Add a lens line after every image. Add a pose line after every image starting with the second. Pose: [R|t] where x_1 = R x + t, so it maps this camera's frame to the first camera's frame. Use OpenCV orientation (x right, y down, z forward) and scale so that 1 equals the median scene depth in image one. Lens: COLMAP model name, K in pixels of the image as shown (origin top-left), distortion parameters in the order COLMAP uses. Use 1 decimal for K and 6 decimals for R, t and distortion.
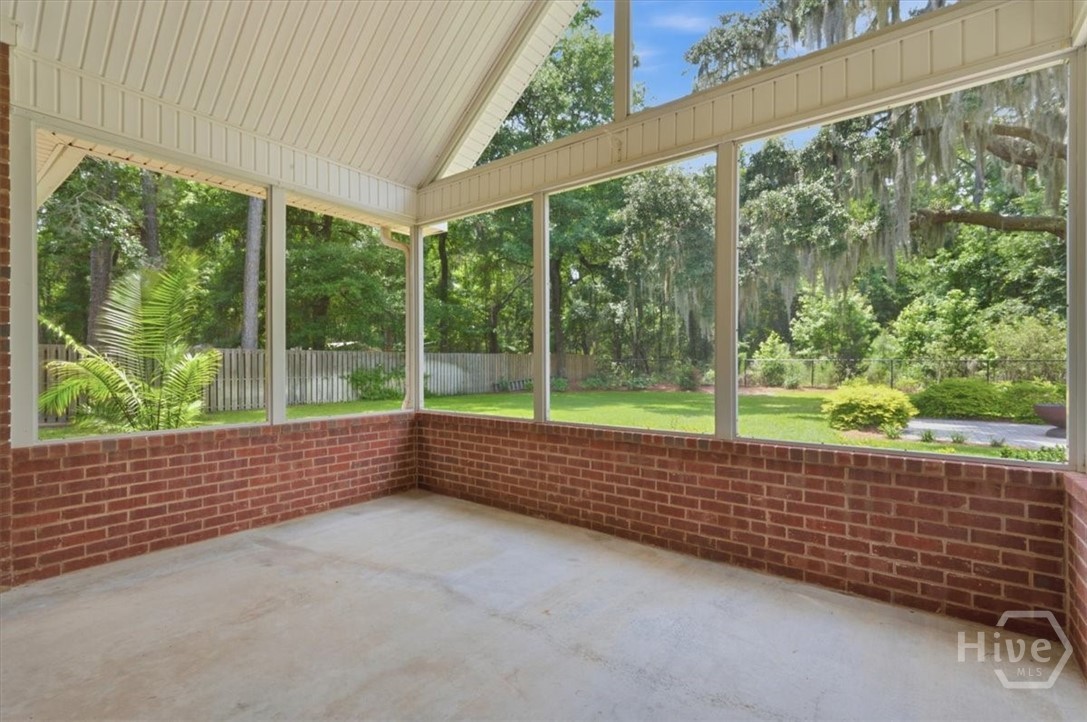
lens RADIAL K [[495.7, 0, 543.5], [0, 495.7, 361.0], [0, 0, 1]] dist [-0.000051, -0.000060]
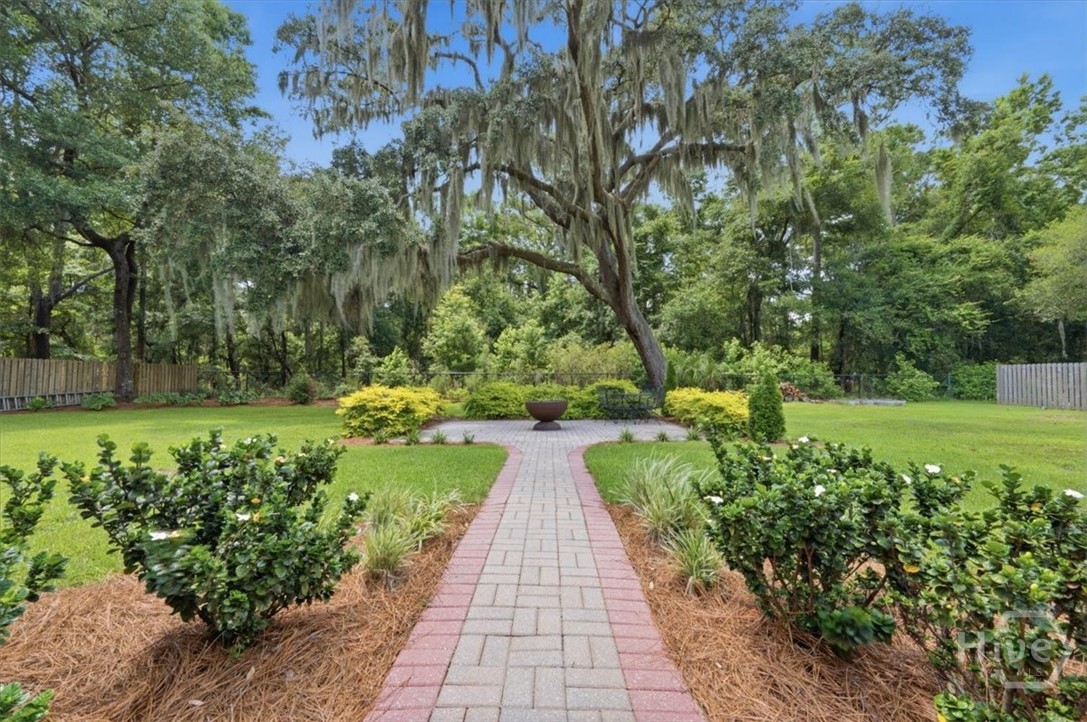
lens RADIAL K [[431.1, 0, 547.1], [0, 431.1, 363.0], [0, 0, 1]] dist [0.001516, 0.000135]
pose [[0.806477, 0.030015, 0.590504, 0.324426], [-0.002946, 0.998902, -0.046750, 0.032657], [-0.591259, 0.035963, 0.805680, 0.134368]]
